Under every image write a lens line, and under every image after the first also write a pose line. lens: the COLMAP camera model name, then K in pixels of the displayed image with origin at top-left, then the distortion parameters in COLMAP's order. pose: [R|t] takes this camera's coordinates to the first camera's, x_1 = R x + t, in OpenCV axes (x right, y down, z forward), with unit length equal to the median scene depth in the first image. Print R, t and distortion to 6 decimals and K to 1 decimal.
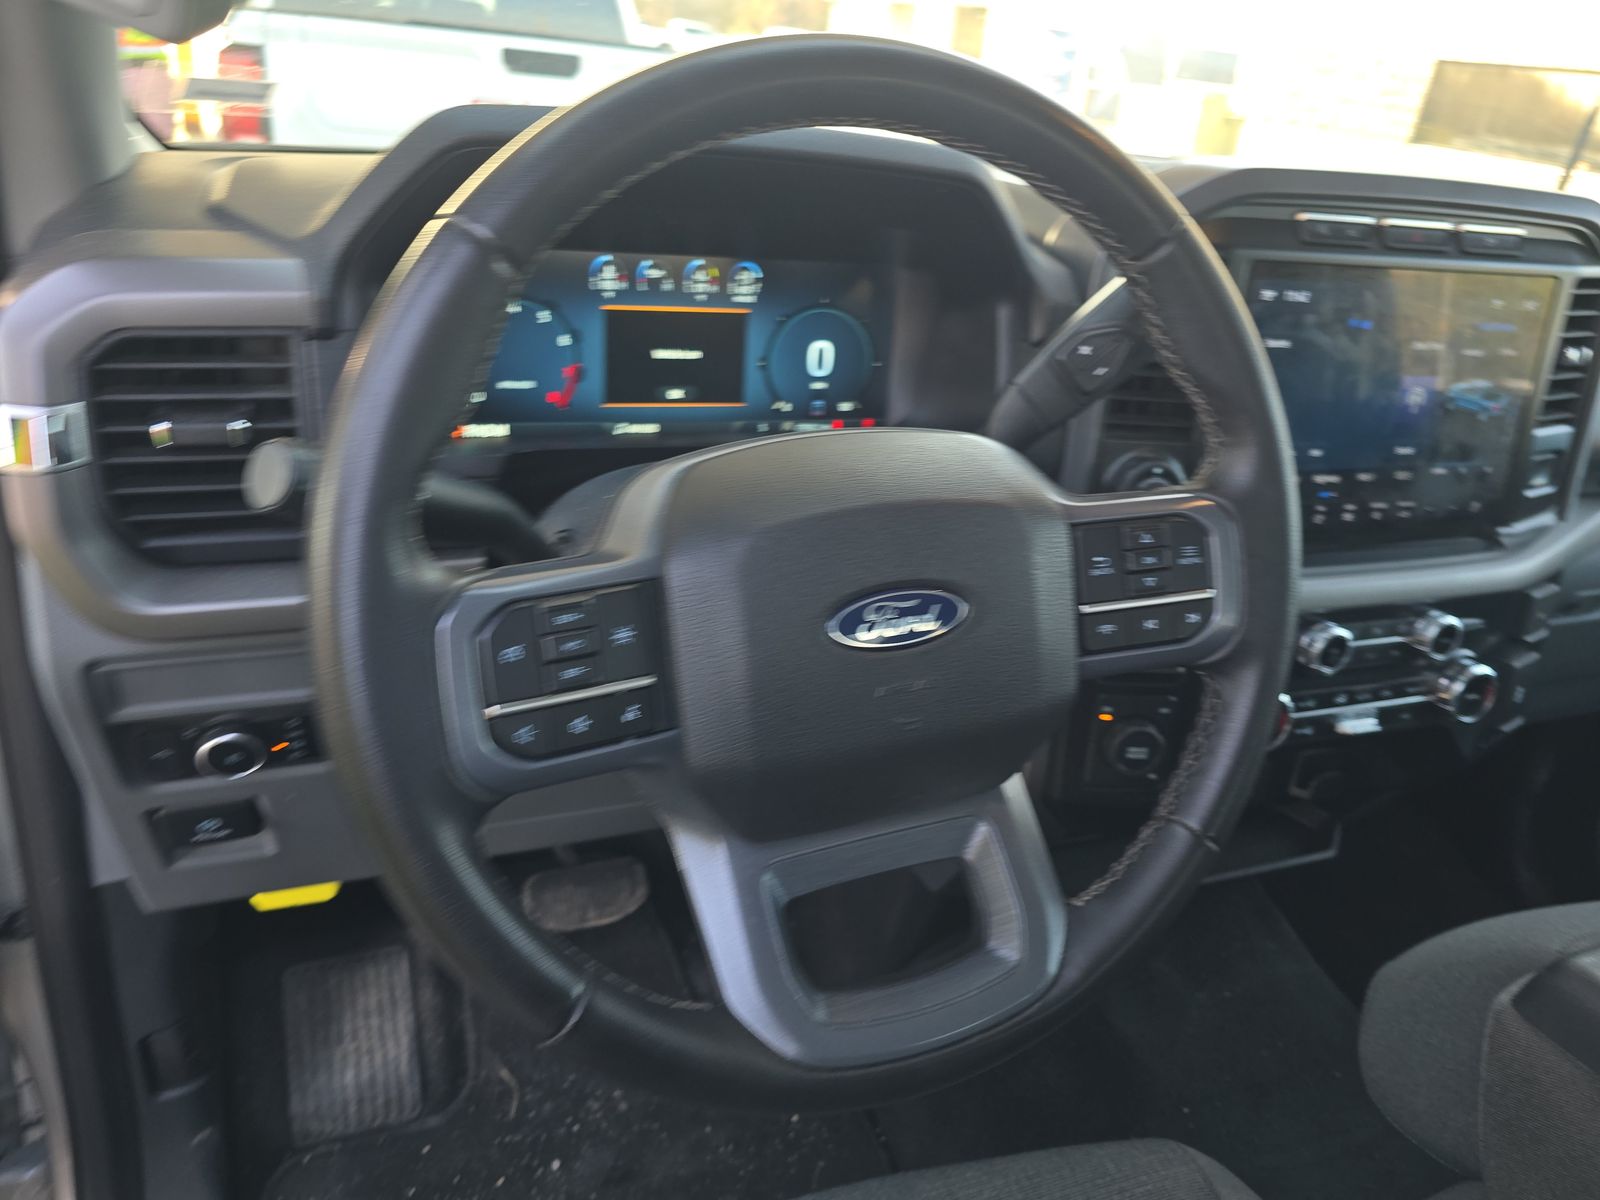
lens RADIAL K [[1086.9, 0, 809.3], [0, 1086.9, 605.8], [0, 0, 1]] dist [0.054131, -0.042562]
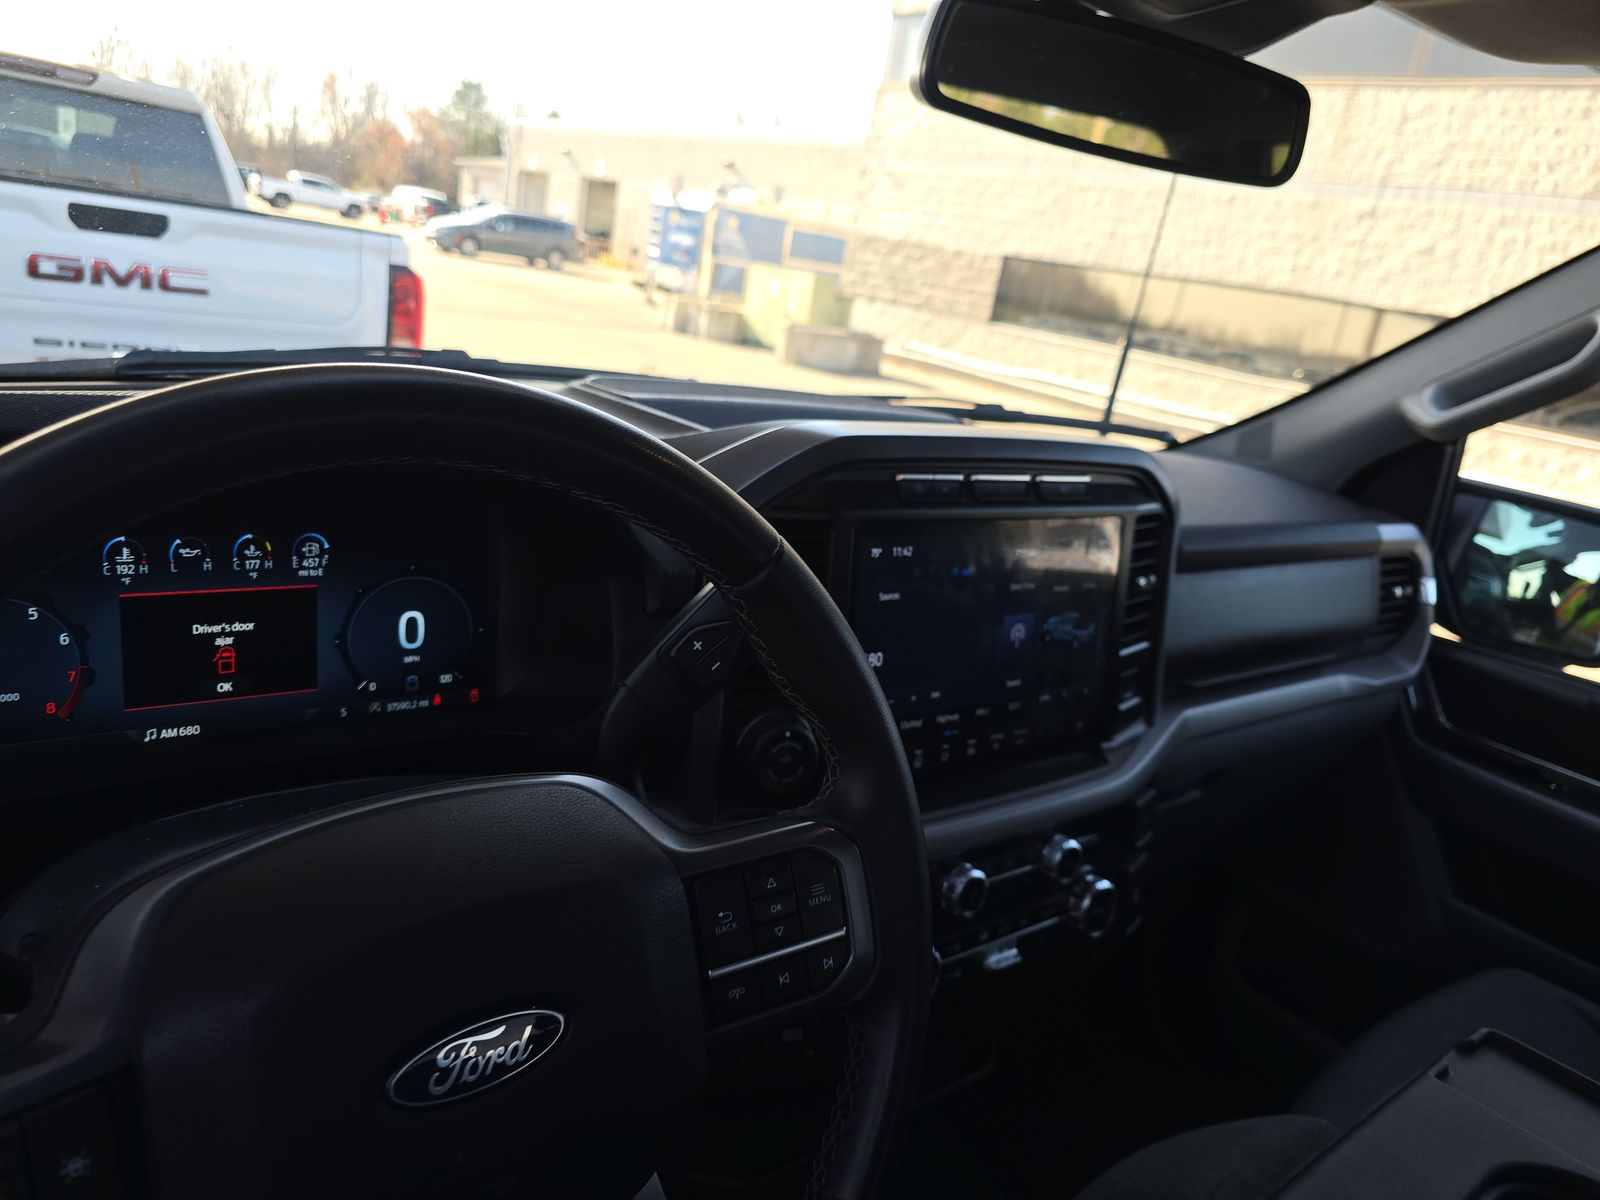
lens RADIAL K [[1086.9, 0, 791.4], [0, 1086.9, 594.8], [0, 0, 1]] dist [0.054131, -0.042562]
pose [[0.957364, -0.045704, 0.285247, 0.052957], [0.081699, 0.989931, -0.115591, -0.126791], [-0.277092, 0.133967, 0.951458, 0.071980]]
